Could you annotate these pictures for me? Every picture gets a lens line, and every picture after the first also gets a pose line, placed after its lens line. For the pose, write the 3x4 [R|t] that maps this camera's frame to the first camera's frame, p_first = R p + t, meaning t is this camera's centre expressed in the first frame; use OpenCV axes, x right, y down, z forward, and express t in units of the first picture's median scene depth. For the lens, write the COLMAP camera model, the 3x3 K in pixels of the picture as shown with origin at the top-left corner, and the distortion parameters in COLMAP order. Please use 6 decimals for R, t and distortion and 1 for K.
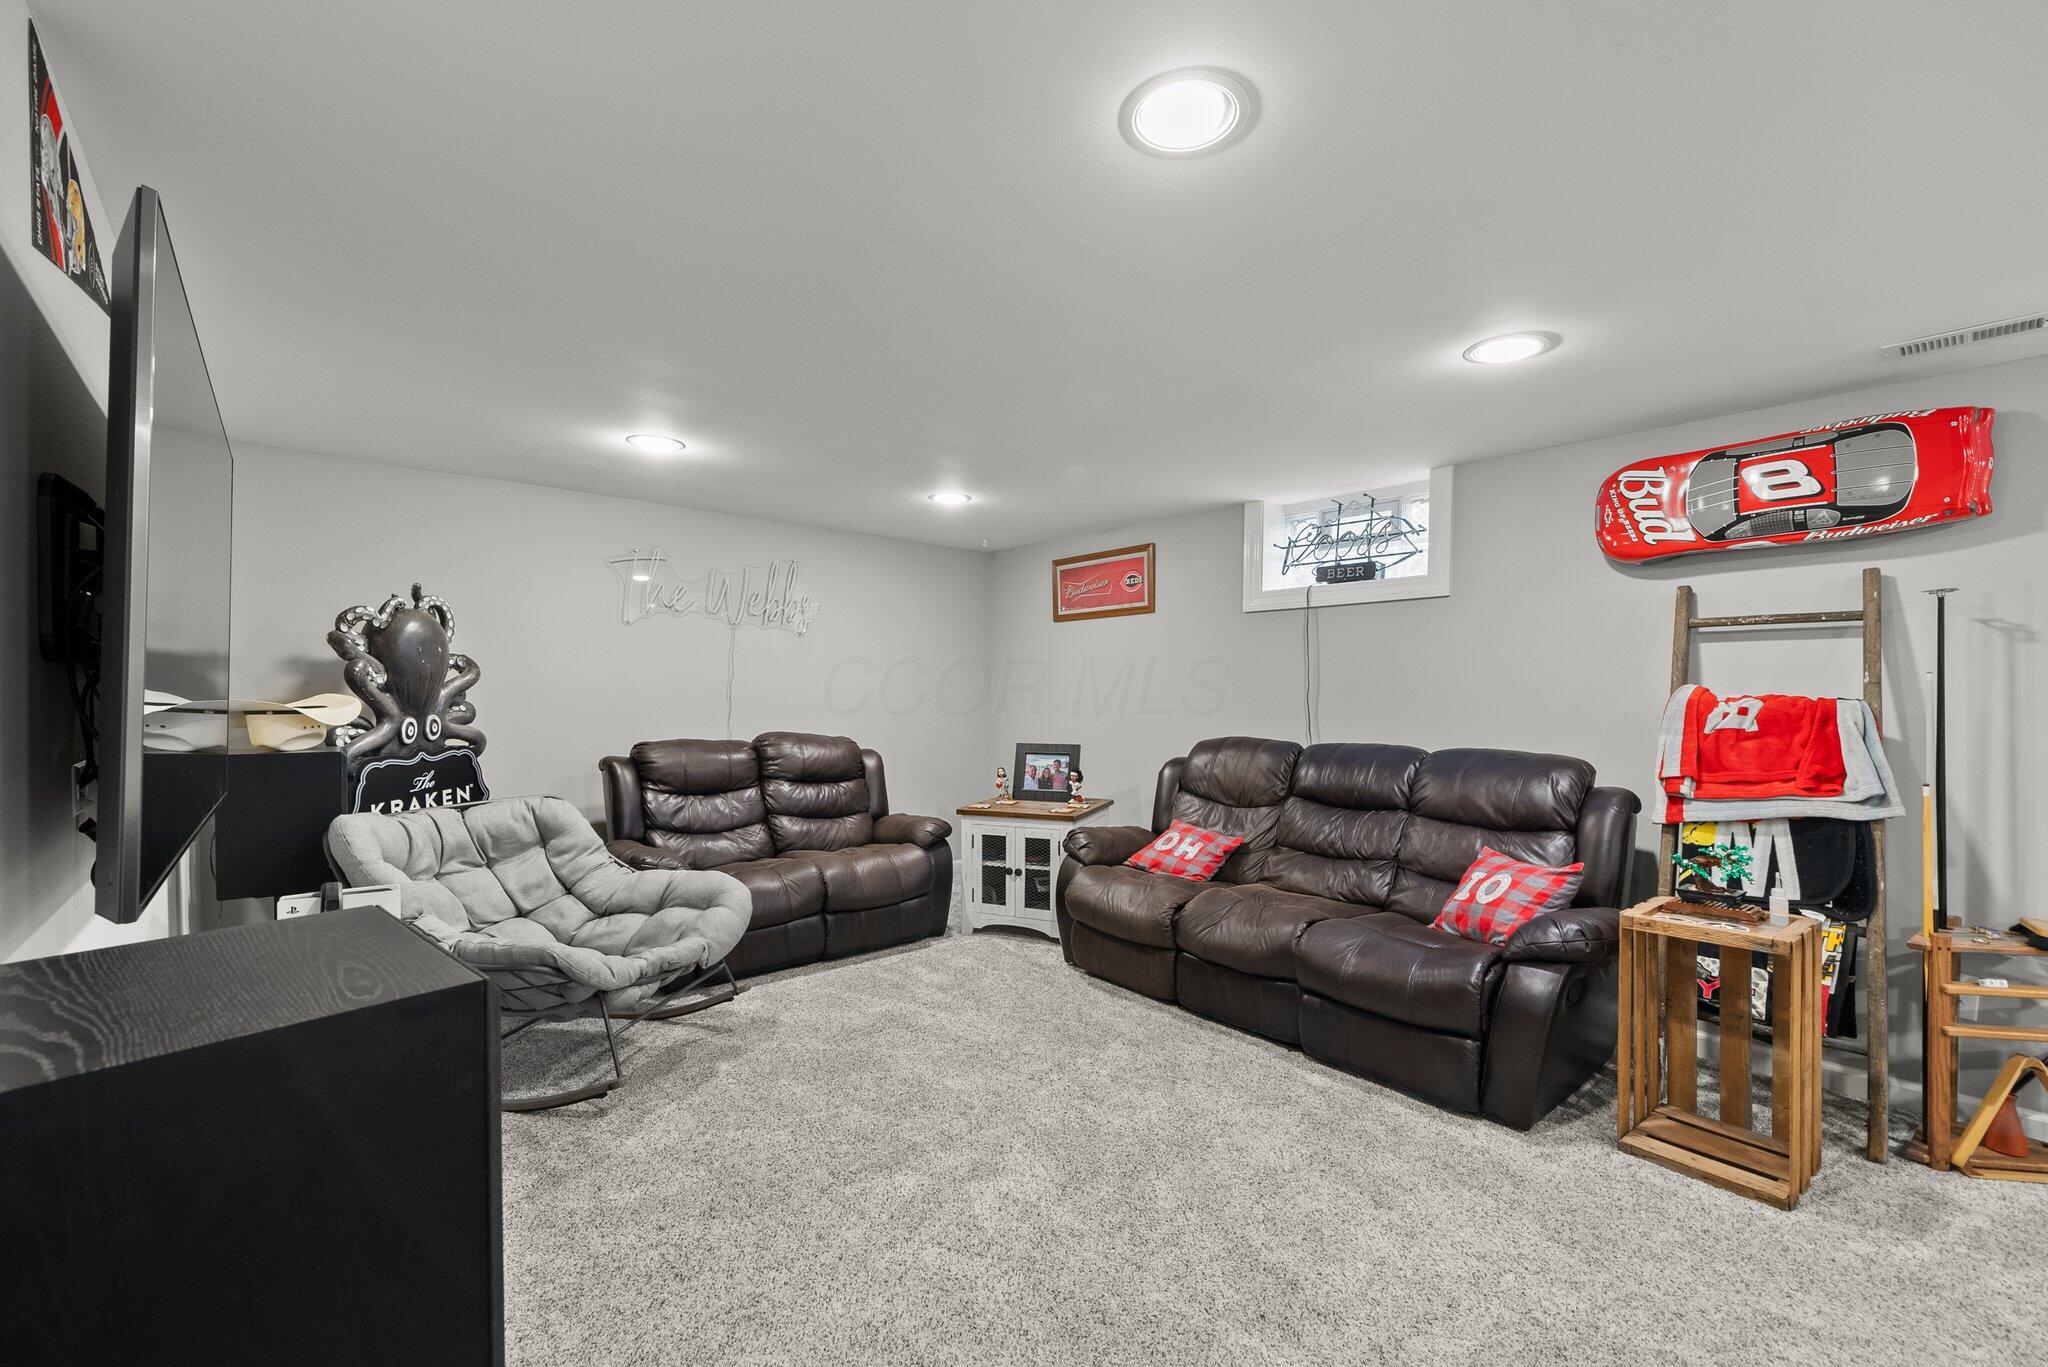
lens RADIAL K [[813.1, 0, 1010.1], [0, 813.1, 687.6], [0, 0, 1]] dist [-0.002443, -0.000105]
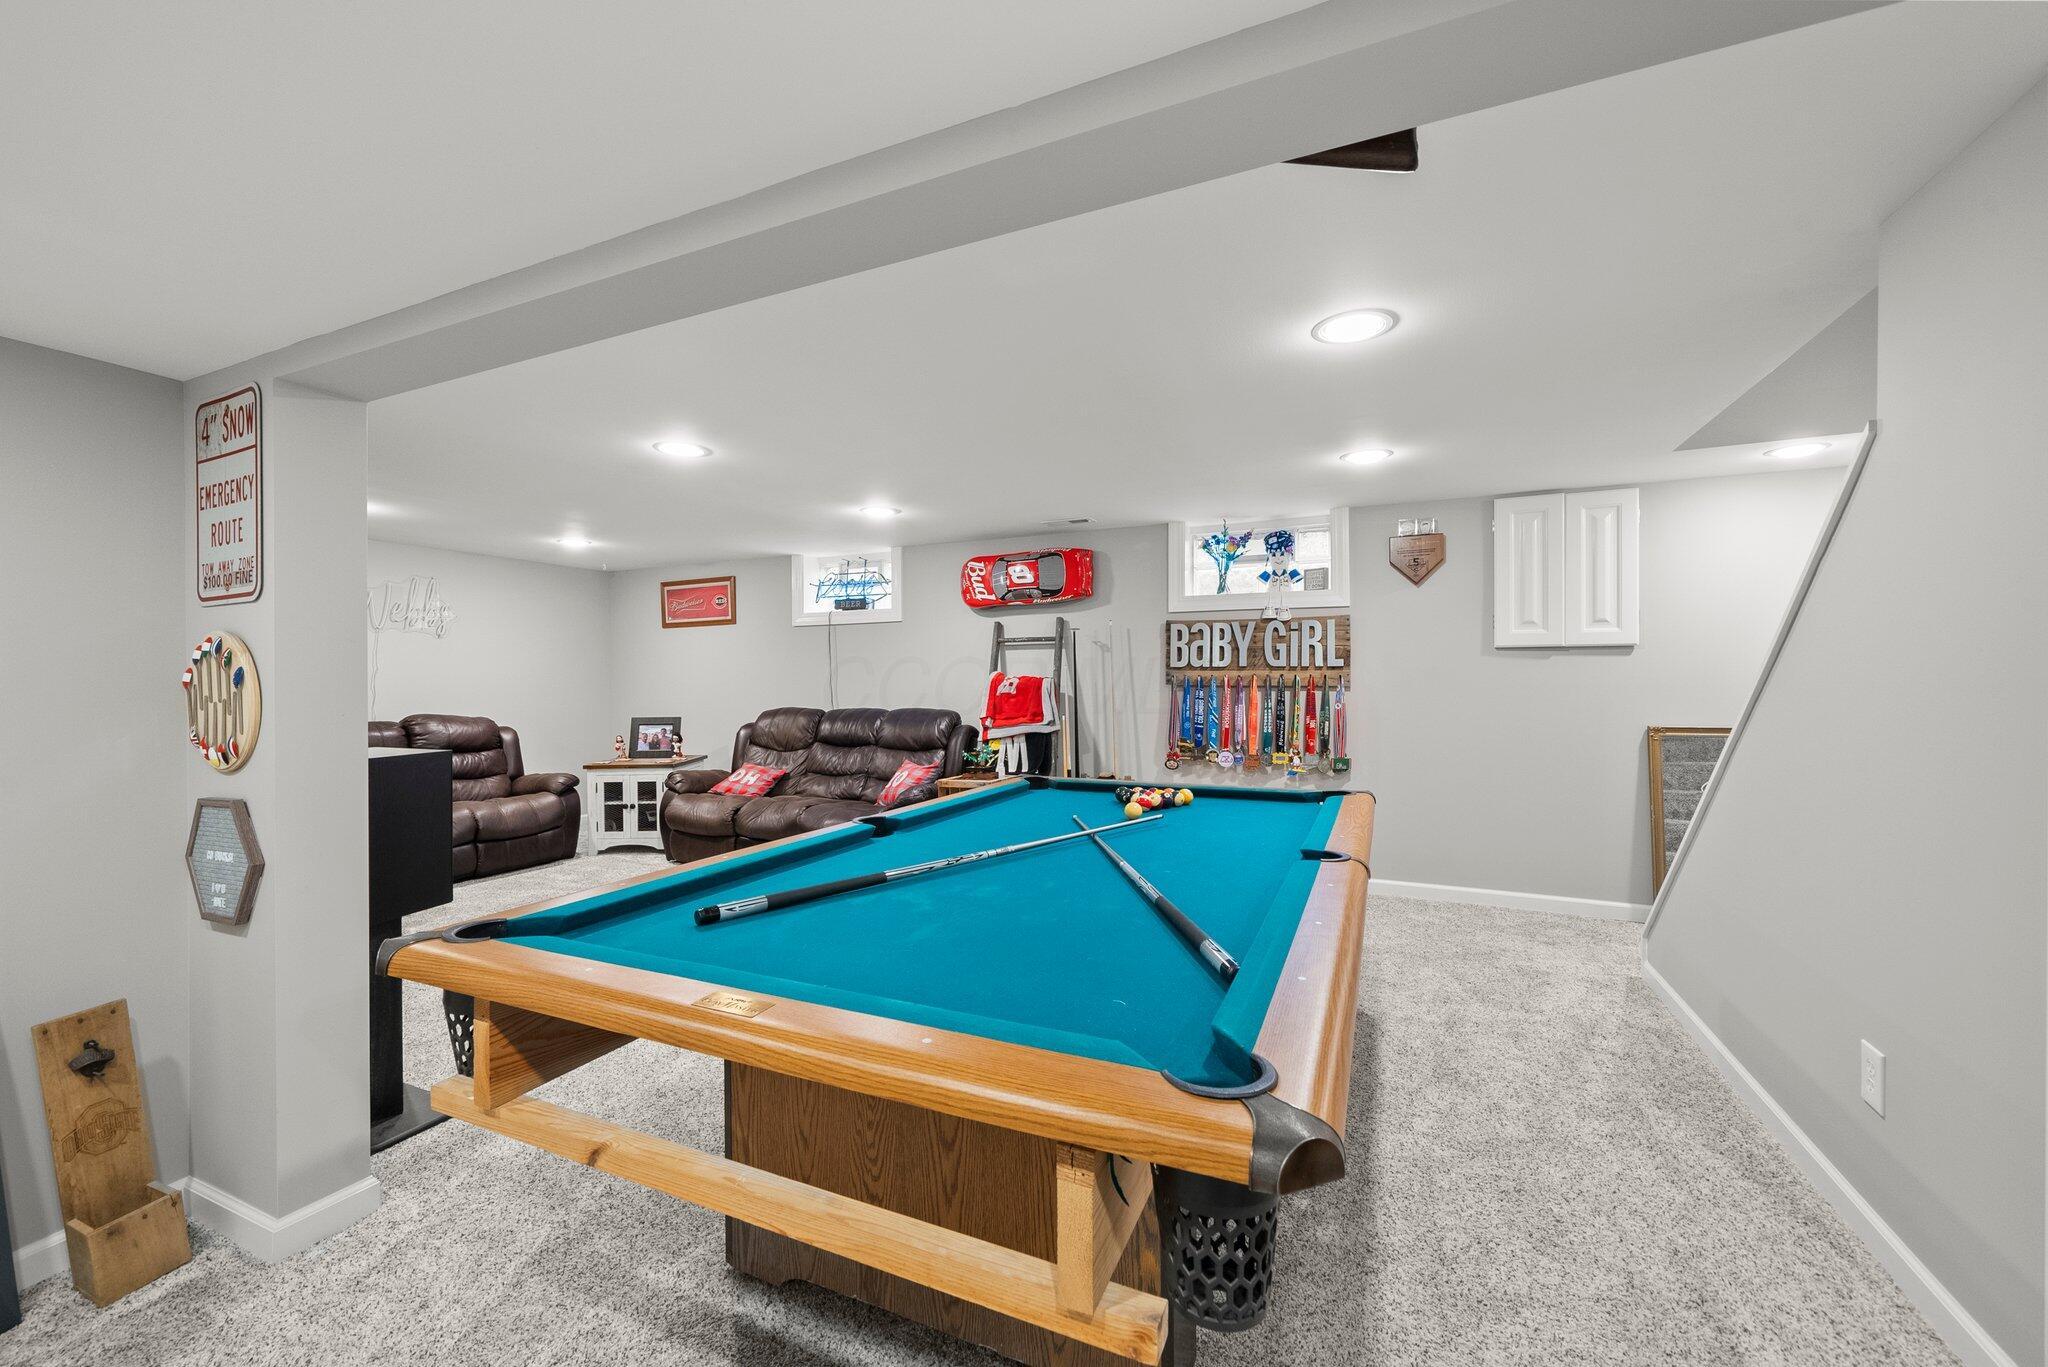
lens RADIAL K [[813.1, 0, 1013.4], [0, 813.1, 681.8], [0, 0, 1]] dist [-0.002443, -0.000105]
pose [[0.911599, -0.012986, 0.410874, 0.040407], [0.010674, 0.999912, 0.007920, 0.004809], [-0.410941, -0.002834, 0.911658, -0.639380]]
